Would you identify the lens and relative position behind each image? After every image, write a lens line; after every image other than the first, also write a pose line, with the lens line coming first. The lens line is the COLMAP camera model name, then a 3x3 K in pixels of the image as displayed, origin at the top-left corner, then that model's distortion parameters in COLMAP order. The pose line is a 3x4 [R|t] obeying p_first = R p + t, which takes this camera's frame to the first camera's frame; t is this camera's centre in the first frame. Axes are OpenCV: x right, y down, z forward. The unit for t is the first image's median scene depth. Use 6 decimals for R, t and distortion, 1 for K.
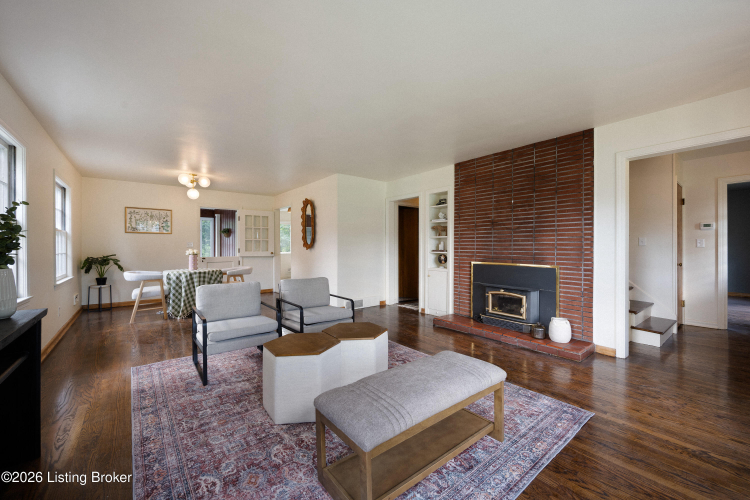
lens RADIAL K [[296.0, 0, 372.7], [0, 296.0, 247.5], [0, 0, 1]] dist [-0.002120, -0.000151]
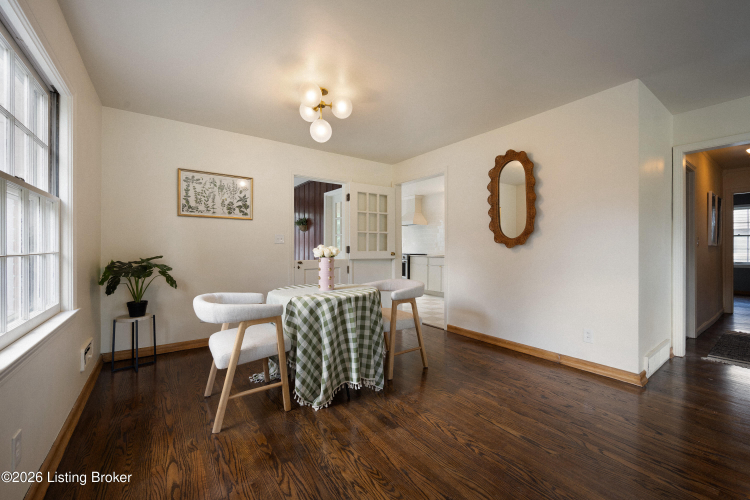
lens RADIAL K [[305.2, 0, 377.5], [0, 305.2, 247.5], [0, 0, 1]] dist [0.000006, -0.000060]
pose [[0.998500, 0.000831, -0.054748, -0.813764], [-0.000940, 0.999998, -0.001968, 0.016396], [0.054746, 0.002016, 0.998498, 0.849448]]
